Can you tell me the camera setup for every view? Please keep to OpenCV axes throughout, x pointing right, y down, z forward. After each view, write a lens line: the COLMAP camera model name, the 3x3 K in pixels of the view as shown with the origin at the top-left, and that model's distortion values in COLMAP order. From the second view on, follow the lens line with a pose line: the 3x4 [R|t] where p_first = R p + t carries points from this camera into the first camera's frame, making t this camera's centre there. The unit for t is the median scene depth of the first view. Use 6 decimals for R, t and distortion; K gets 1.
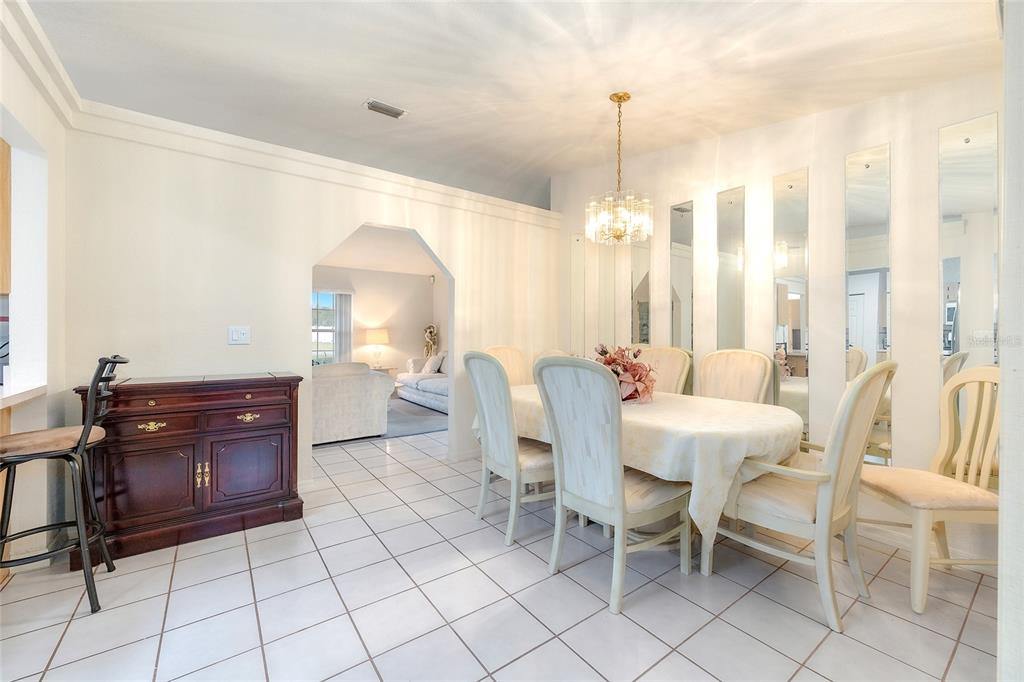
lens RADIAL K [[410.0, 0, 514.0], [0, 410.0, 335.4], [0, 0, 1]] dist [-0.000132, -0.000058]
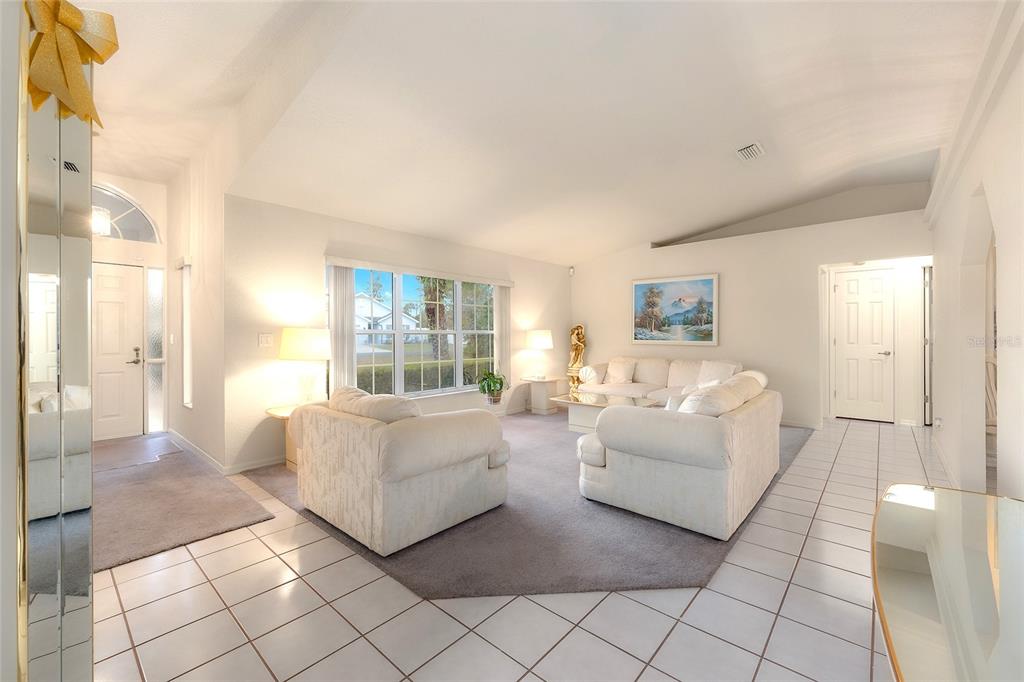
lens RADIAL K [[410.0, 0, 520.4], [0, 410.0, 338.0], [0, 0, 1]] dist [-0.000132, -0.000058]
pose [[0.974436, -0.009565, 0.224462, -1.569783], [0.008839, 0.999952, 0.004236, -0.014334], [-0.224492, -0.002144, 0.974474, 0.631996]]
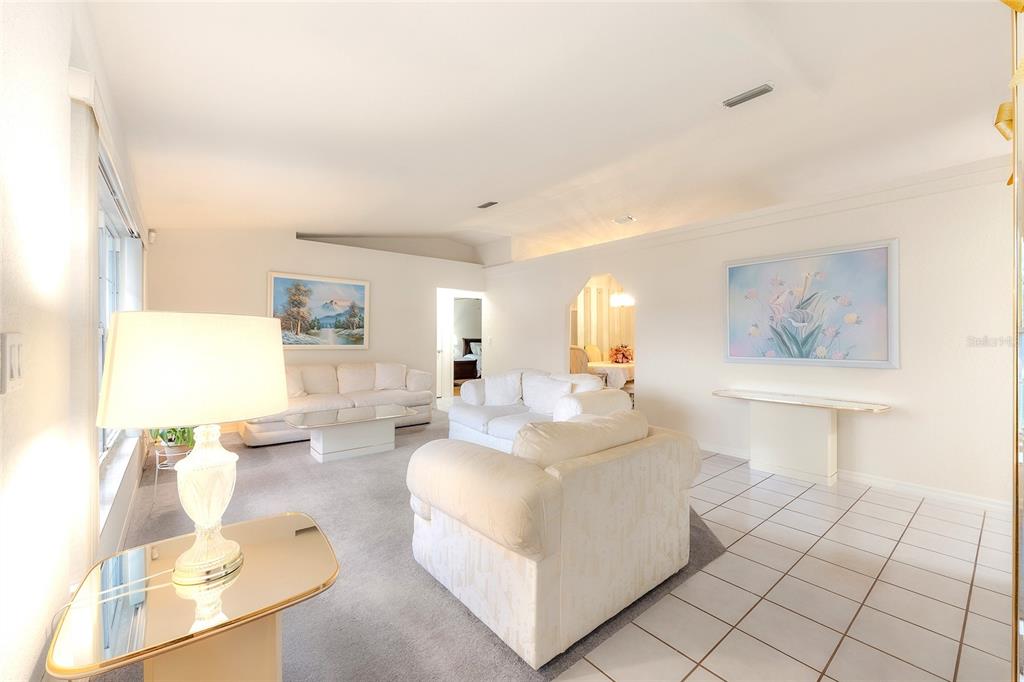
lens RADIAL K [[410.0, 0, 512.7], [0, 410.0, 333.3], [0, 0, 1]] dist [-0.000132, -0.000058]
pose [[-0.044763, 0.004575, 0.998987, -2.389164], [-0.000795, 0.999989, -0.004615, -0.032778], [-0.998997, -0.001001, -0.044759, 1.772866]]
